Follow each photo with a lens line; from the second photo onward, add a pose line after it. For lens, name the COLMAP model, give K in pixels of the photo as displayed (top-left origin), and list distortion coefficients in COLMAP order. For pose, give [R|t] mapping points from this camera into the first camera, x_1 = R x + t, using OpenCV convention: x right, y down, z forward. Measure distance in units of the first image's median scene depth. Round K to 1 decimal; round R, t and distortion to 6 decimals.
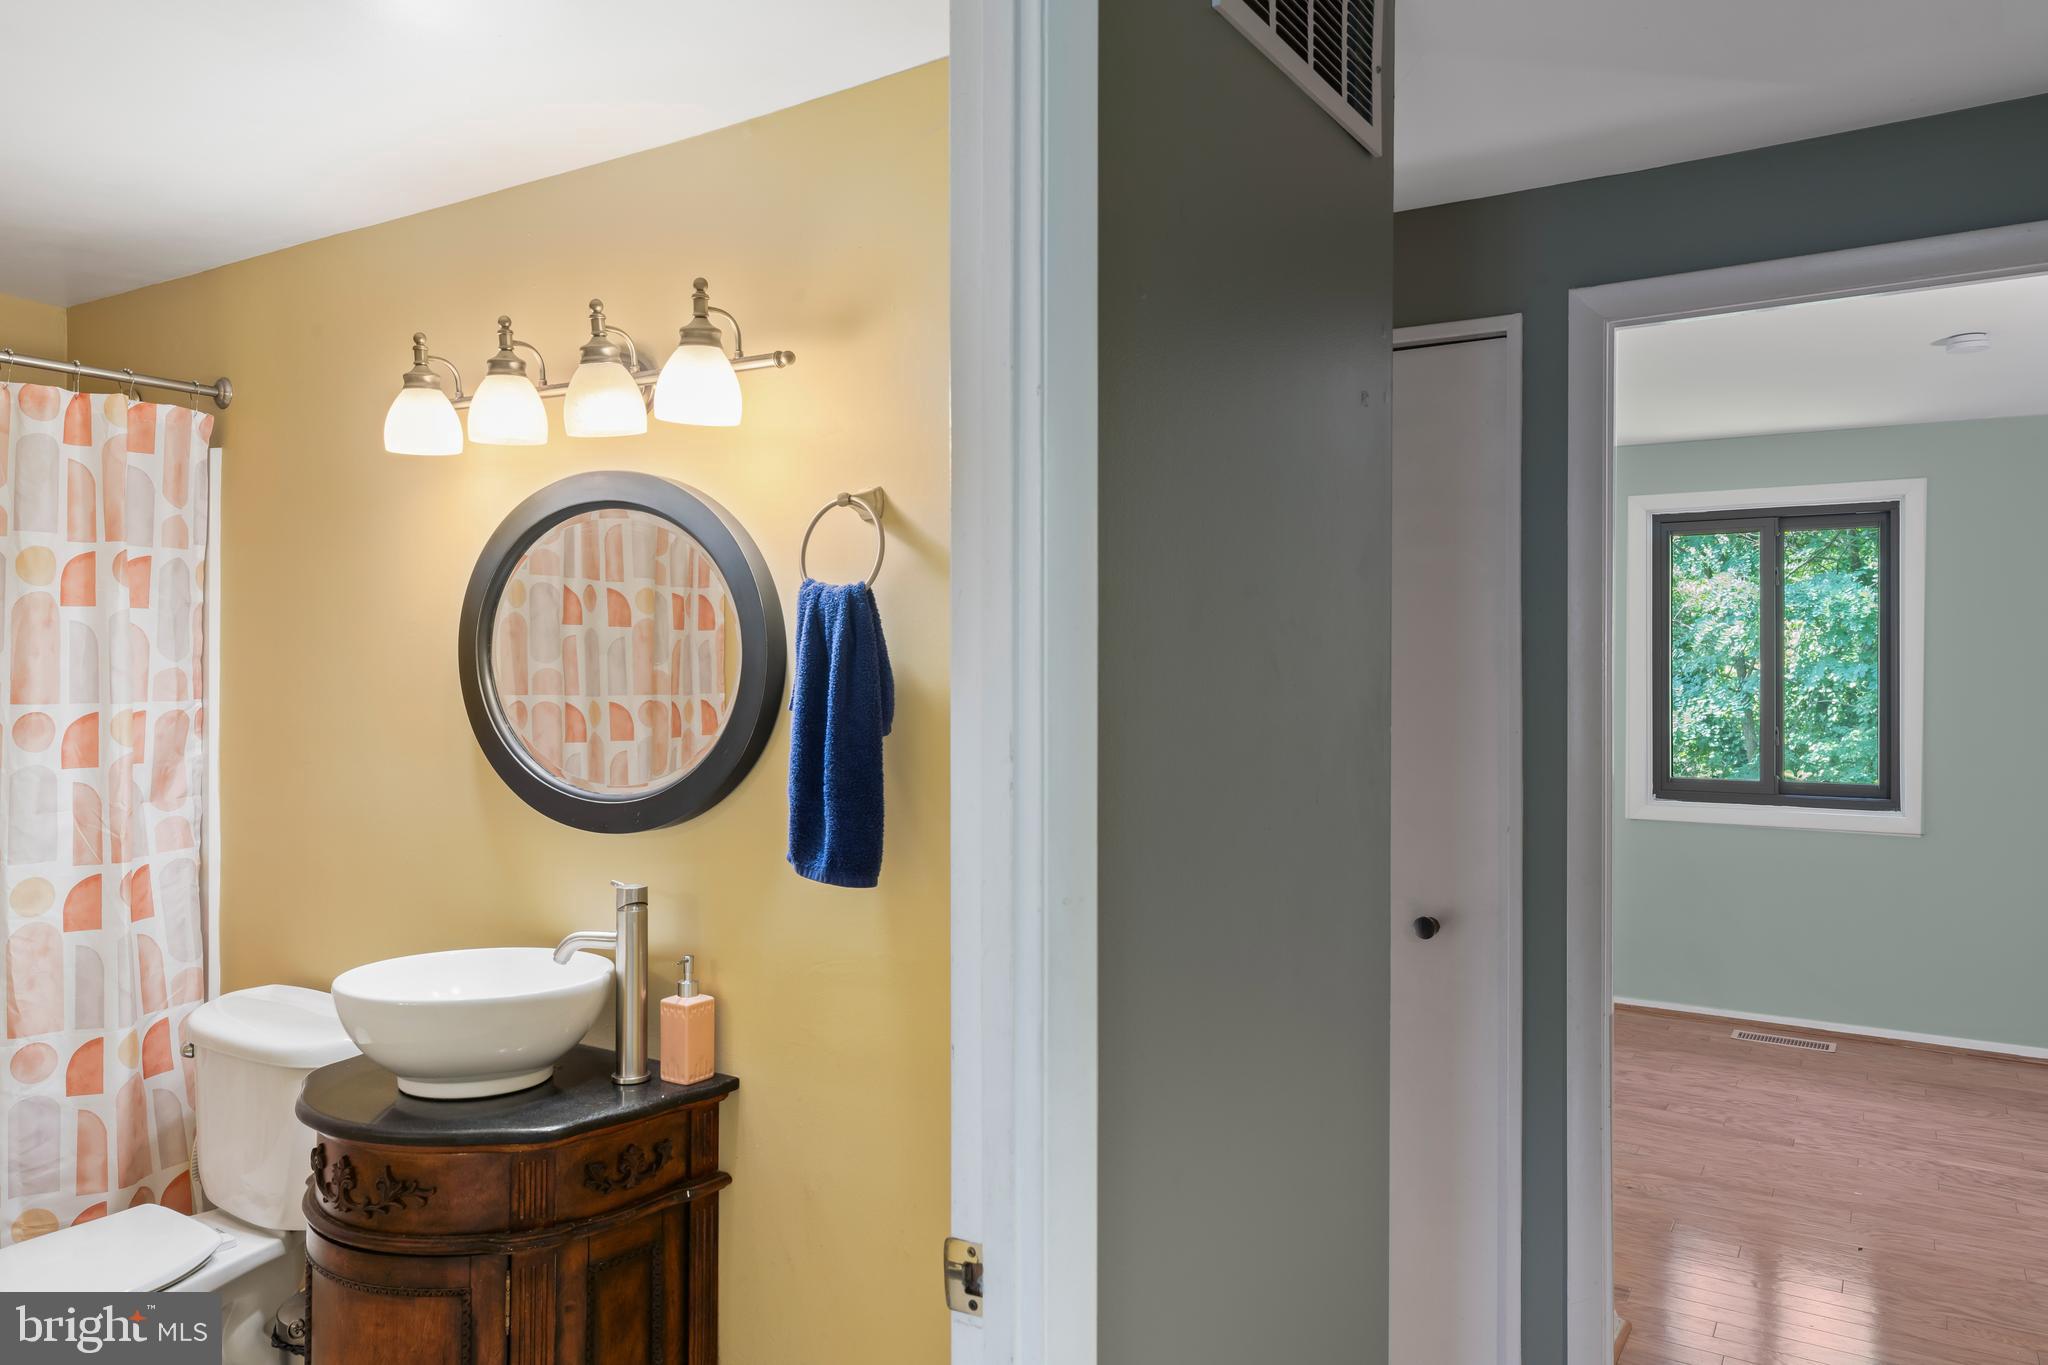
lens RADIAL K [[1340.6, 0, 1016.5], [0, 1340.6, 677.9], [0, 0, 1]] dist [0.007352, -0.009210]
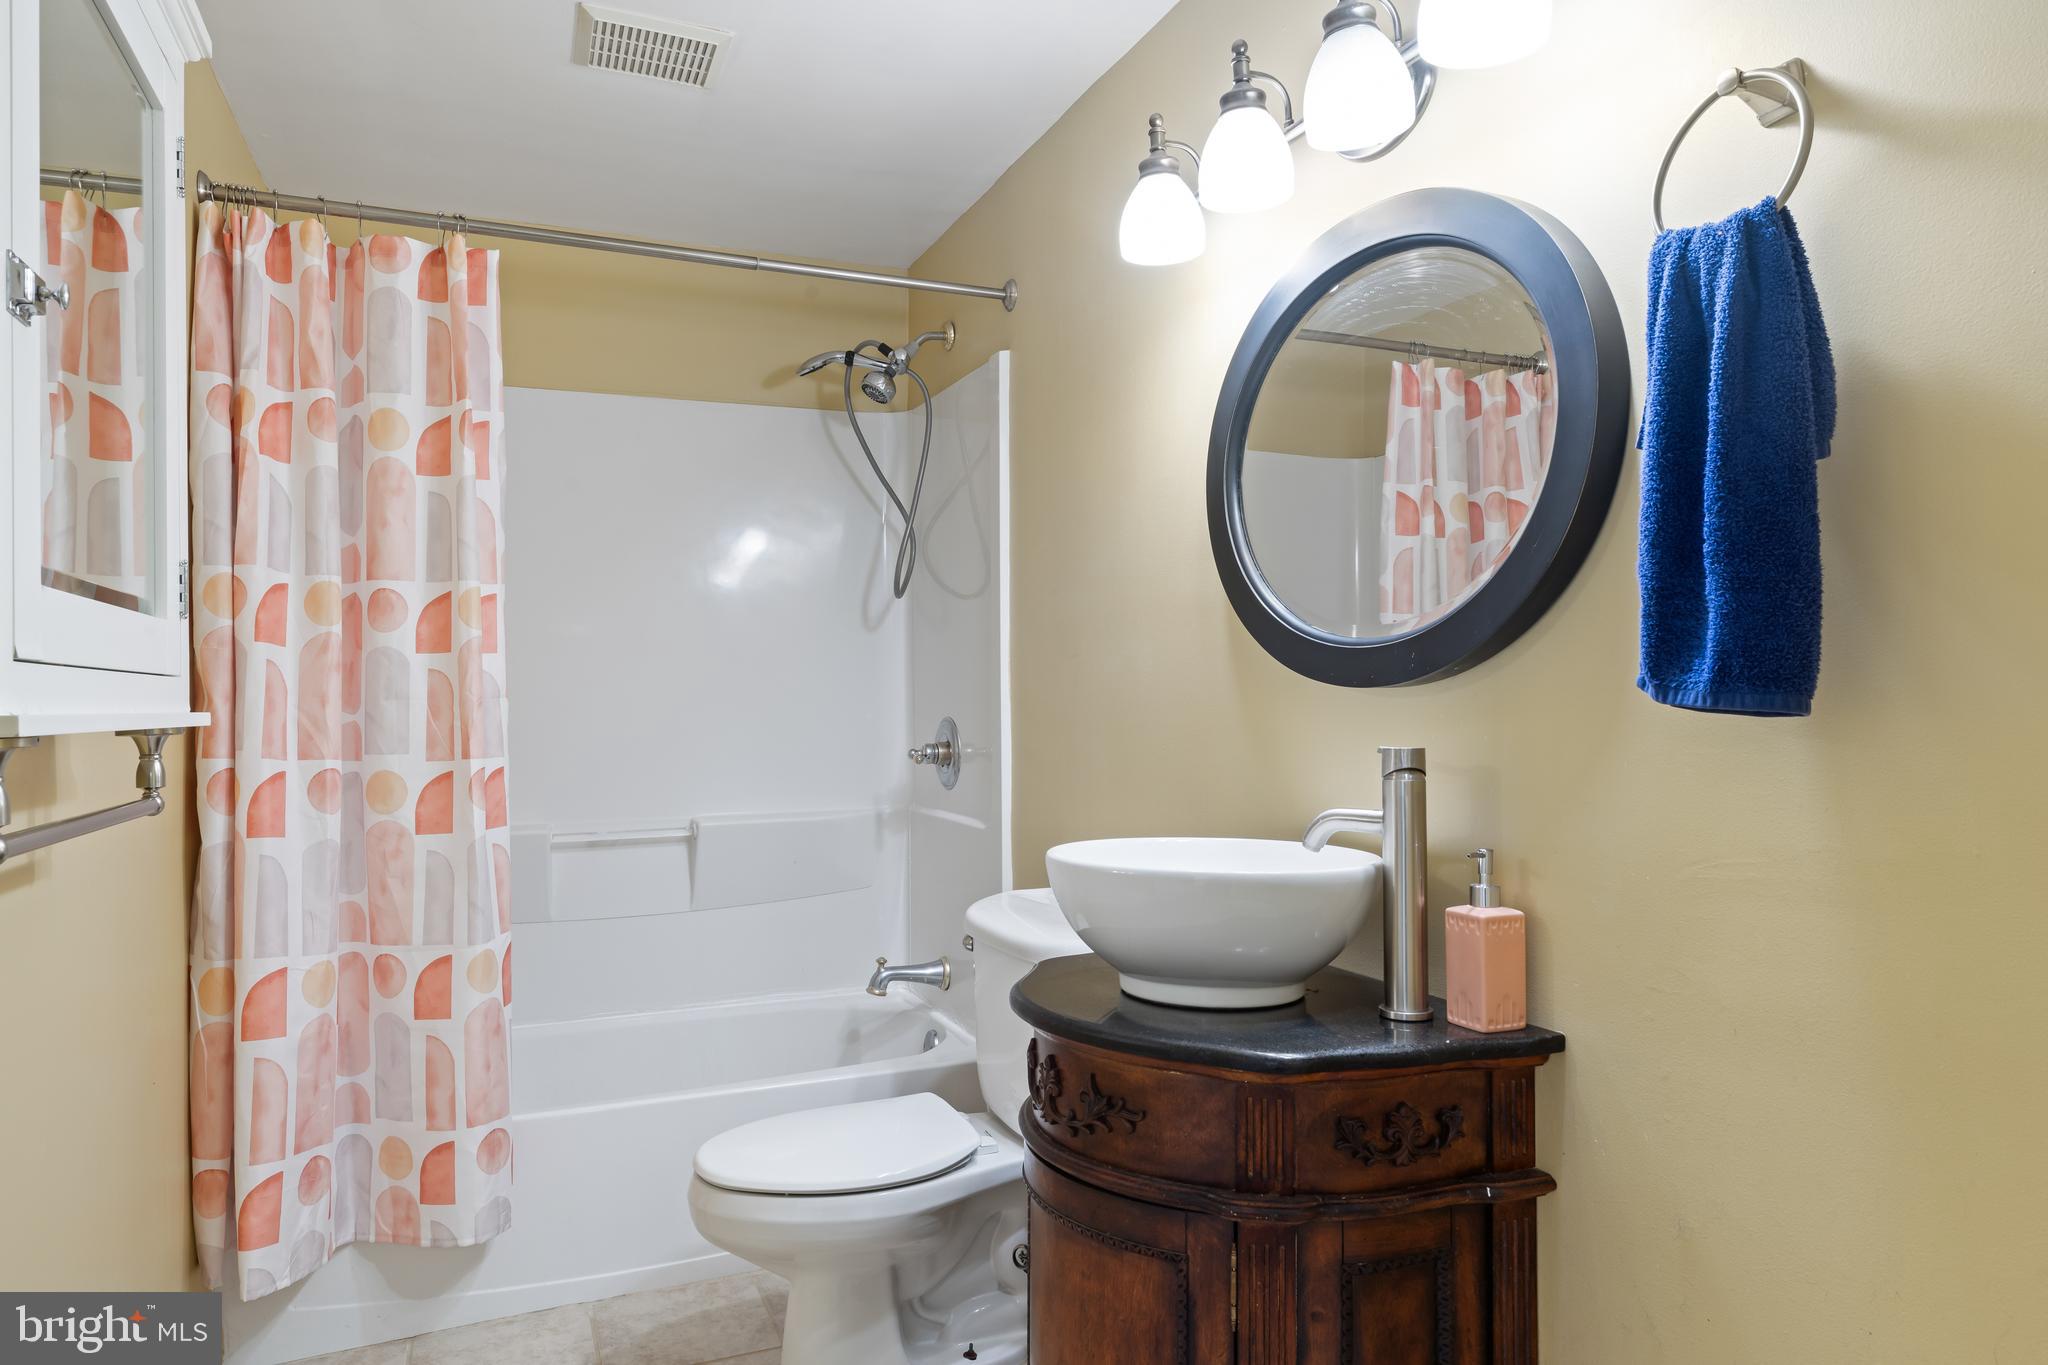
lens RADIAL K [[1285.3, 0, 1037.5], [0, 1285.3, 678.7], [0, 0, 1]] dist [0.003904, -0.001477]
pose [[0.827160, -0.018153, -0.561673, -0.062175], [0.007757, 0.999752, -0.020889, 0.136383], [0.561913, 0.012922, 0.827096, 0.328499]]
